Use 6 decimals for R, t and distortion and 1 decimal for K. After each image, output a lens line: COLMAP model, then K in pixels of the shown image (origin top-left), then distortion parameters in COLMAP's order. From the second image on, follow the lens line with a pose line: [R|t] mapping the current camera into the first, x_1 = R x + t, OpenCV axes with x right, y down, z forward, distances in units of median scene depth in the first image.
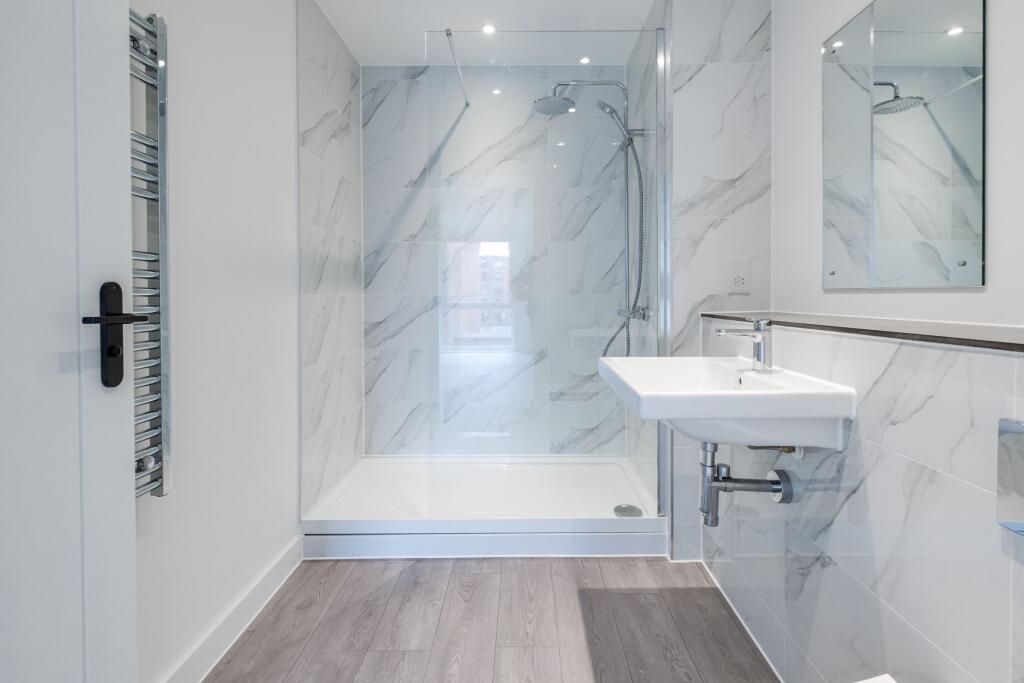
lens RADIAL K [[497.2, 0, 512.1], [0, 497.2, 296.9], [0, 0, 1]] dist [0.019431, -0.015550]
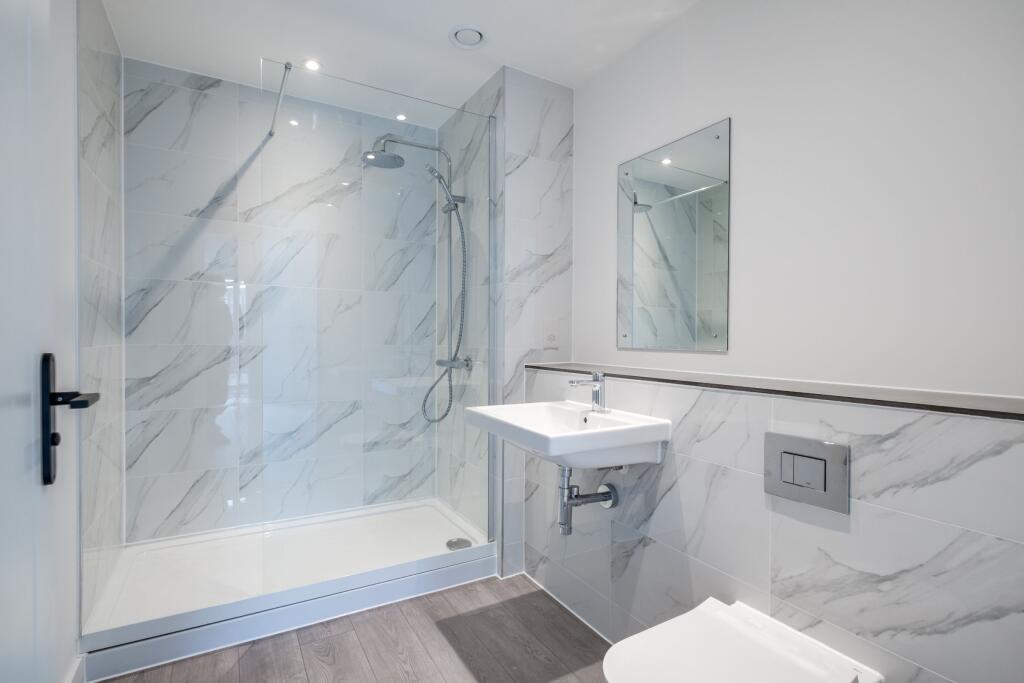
lens RADIAL K [[514.1, 0, 514.9], [0, 514.1, 333.8], [0, 0, 1]] dist [-0.000730, -0.000369]
pose [[0.859094, 0.014394, 0.511615, -0.275451], [-0.011705, 0.999896, -0.008476, -0.030670], [-0.511683, 0.001293, 0.859173, -0.044300]]
